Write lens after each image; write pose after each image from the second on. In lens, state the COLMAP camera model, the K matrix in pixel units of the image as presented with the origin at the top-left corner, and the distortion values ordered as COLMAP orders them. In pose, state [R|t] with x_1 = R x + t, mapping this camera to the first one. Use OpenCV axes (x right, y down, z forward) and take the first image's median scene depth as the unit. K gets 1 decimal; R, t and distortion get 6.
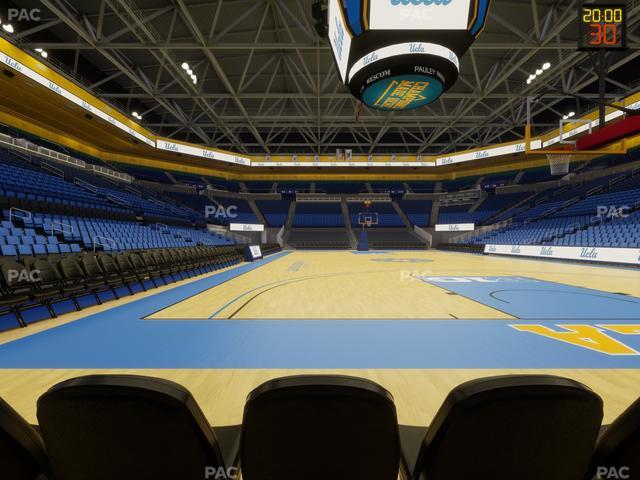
lens RADIAL K [[258.6, 0, 320.0], [0, 258.6, 240.0], [0, 0, 1]] dist [0.000933, -0.000137]
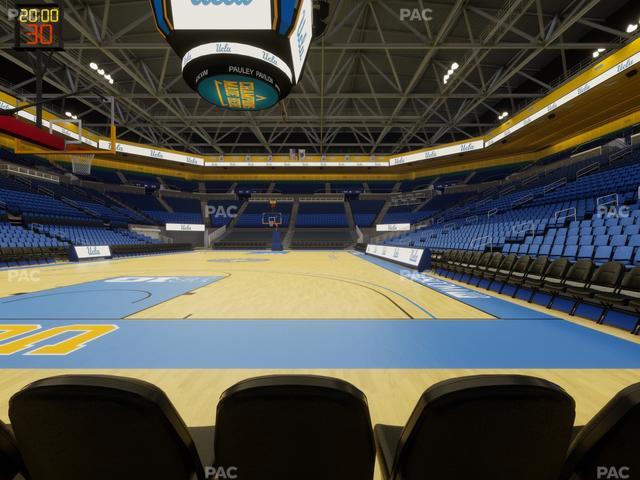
lens RADIAL K [[258.6, 0, 320.0], [0, 258.6, 240.0], [0, 0, 1]] dist [0.000933, -0.000137]
pose [[1.000000, 0.000144, -0.000202, 0.185220], [-0.000144, 1.000000, 0.000008, 0.000011], [0.000202, -0.000008, 1.000000, -0.000006]]
